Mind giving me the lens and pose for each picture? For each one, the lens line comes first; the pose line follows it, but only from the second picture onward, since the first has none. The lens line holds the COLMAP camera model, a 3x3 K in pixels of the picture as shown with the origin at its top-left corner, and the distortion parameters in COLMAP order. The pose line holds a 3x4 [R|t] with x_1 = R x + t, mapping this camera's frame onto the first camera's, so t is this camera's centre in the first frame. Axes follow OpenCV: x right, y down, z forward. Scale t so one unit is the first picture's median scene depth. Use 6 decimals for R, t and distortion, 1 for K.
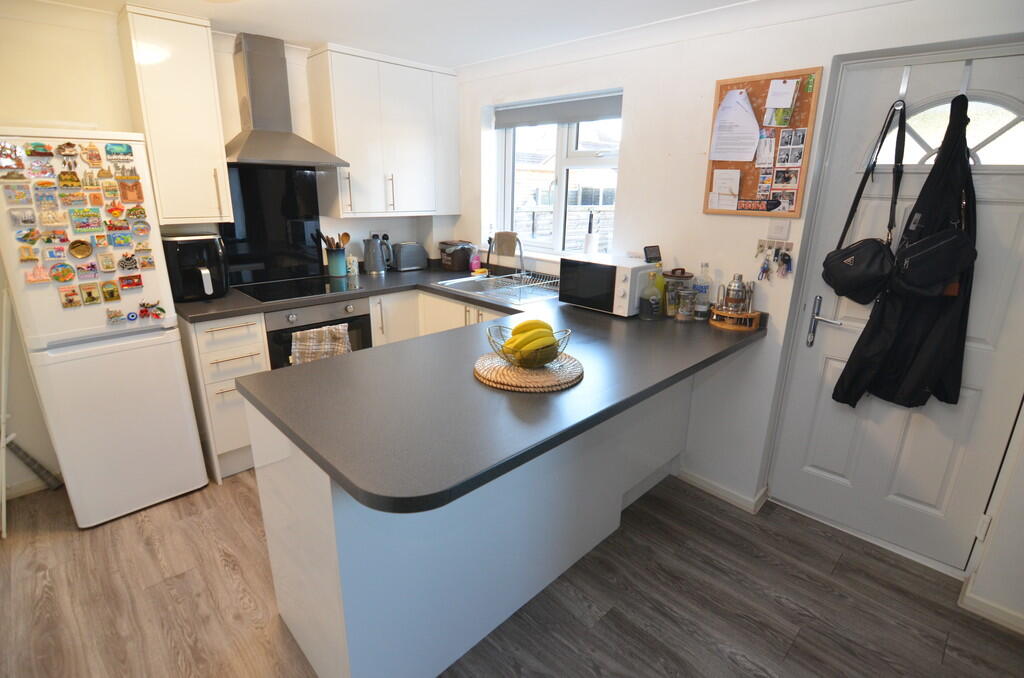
lens RADIAL K [[493.8, 0, 516.6], [0, 493.8, 332.1], [0, 0, 1]] dist [-0.001128, -0.014485]
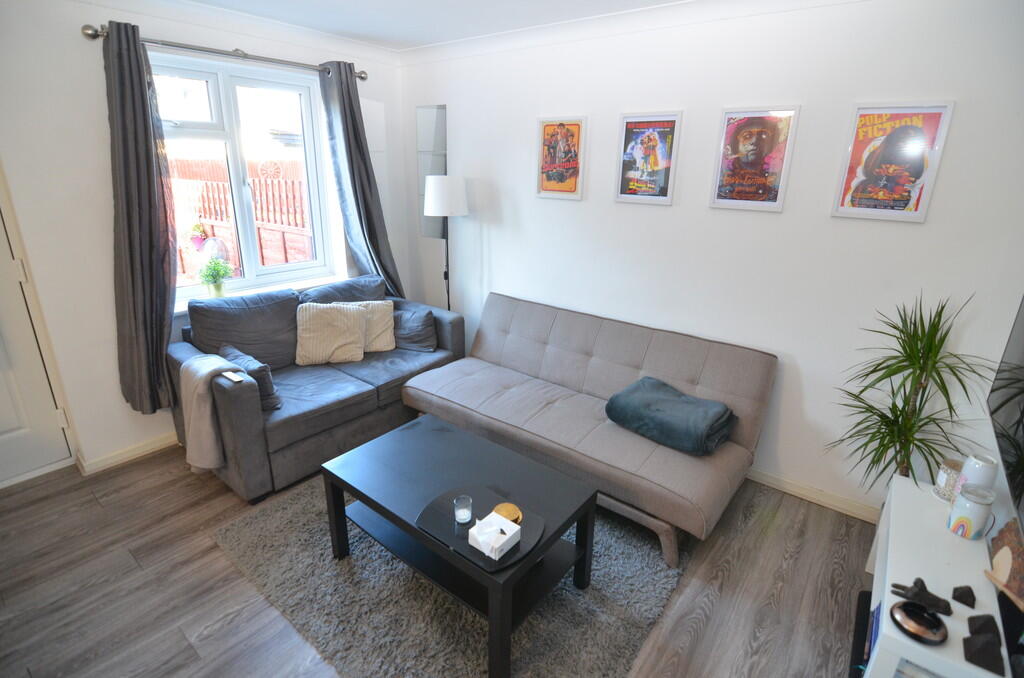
lens RADIAL K [[493.8, 0, 516.6], [0, 493.8, 332.1], [0, 0, 1]] dist [-0.001128, -0.014485]
pose [[-0.127605, -0.334241, 0.933809, -0.291292], [0.260122, 0.897271, 0.356709, 0.044781], [-0.957107, 0.288422, -0.027553, -0.166208]]
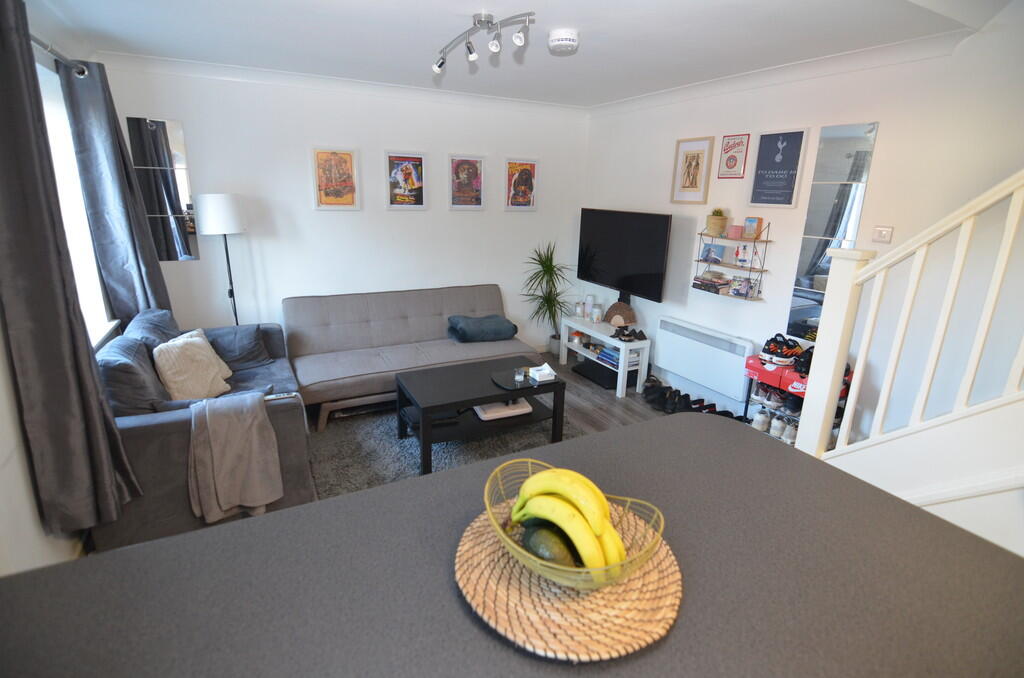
lens RADIAL K [[493.8, 0, 516.6], [0, 493.8, 332.1], [0, 0, 1]] dist [-0.001128, -0.014485]
pose [[-0.953673, -0.122916, 0.274591, -0.023044], [0.043581, 0.846659, 0.530349, -0.308974], [-0.297673, 0.517746, -0.802079, 1.039431]]
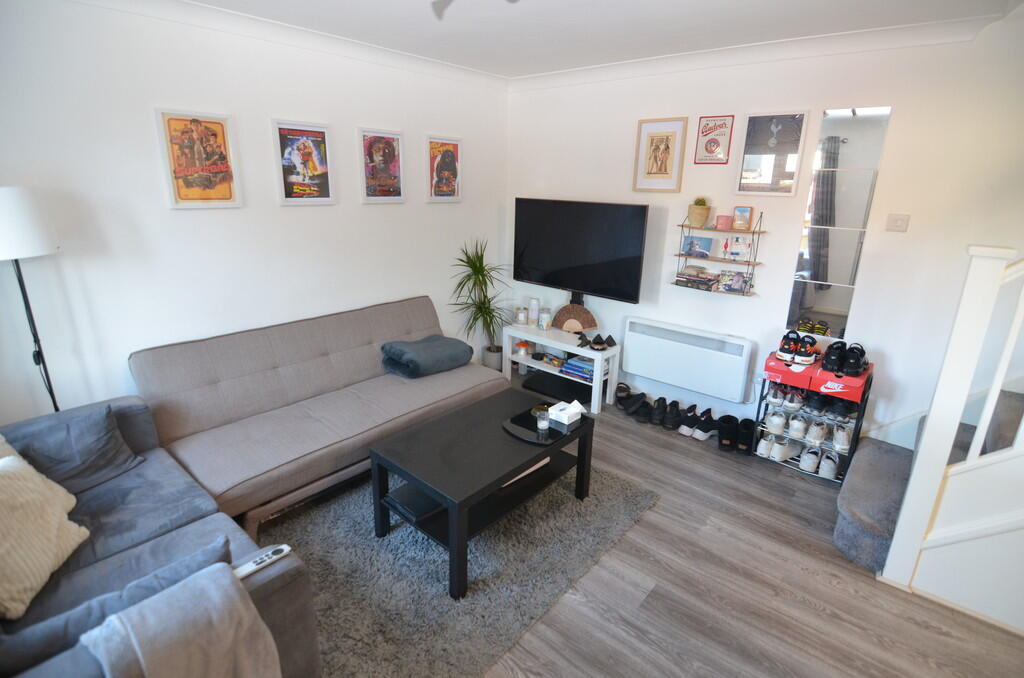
lens RADIAL K [[493.8, 0, 516.6], [0, 493.8, 332.1], [0, 0, 1]] dist [-0.001128, -0.014485]
pose [[-0.996593, -0.019002, -0.080255, 0.489649], [-0.060224, 0.832495, 0.550750, -0.210800], [0.056347, 0.553707, -0.830803, 0.757884]]
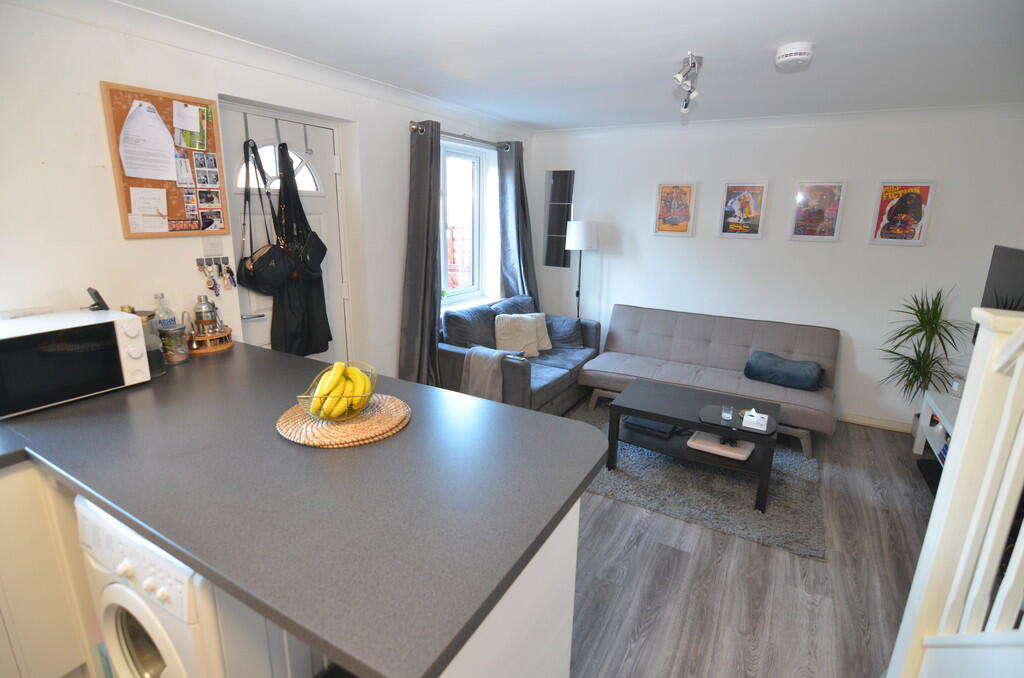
lens RADIAL K [[493.8, 0, 516.6], [0, 493.8, 332.1], [0, 0, 1]] dist [-0.001128, -0.014485]
pose [[-0.269150, -0.252736, 0.929346, -0.678063], [0.254154, 0.912110, 0.321654, -0.219608], [-0.928959, 0.322770, -0.181260, 0.661406]]
